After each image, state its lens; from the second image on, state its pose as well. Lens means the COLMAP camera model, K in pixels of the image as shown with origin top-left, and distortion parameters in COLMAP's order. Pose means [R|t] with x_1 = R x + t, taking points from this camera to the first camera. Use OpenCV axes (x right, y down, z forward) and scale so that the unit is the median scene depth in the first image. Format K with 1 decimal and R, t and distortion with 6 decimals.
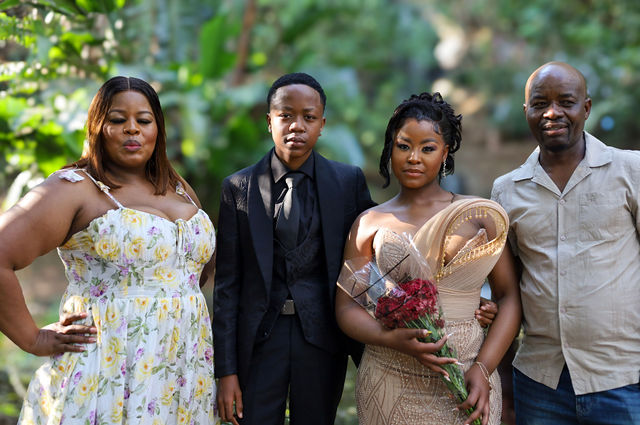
lens RADIAL K [[899.5, 0, 320.0], [0, 899.5, 212.5], [0, 0, 1]] dist [-0.001964, -0.062535]
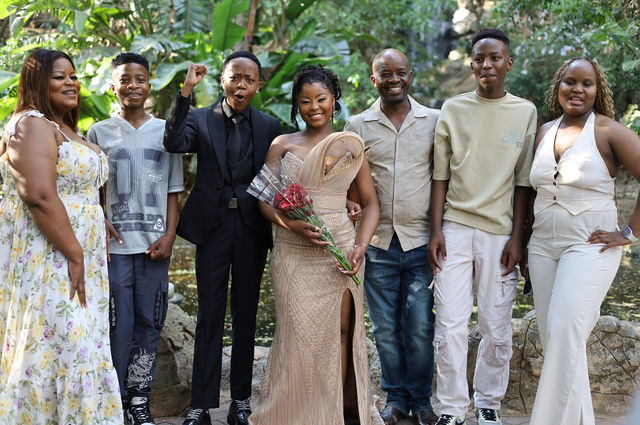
lens RADIAL K [[899.5, 0, 320.0], [0, 899.5, 212.5], [0, 0, 1]] dist [-0.001964, -0.062535]
pose [[0.999204, 0.031145, -0.024946, 0.159565], [-0.030369, 0.999061, 0.030909, 0.073160], [0.025885, -0.030127, 0.999211, -0.565413]]
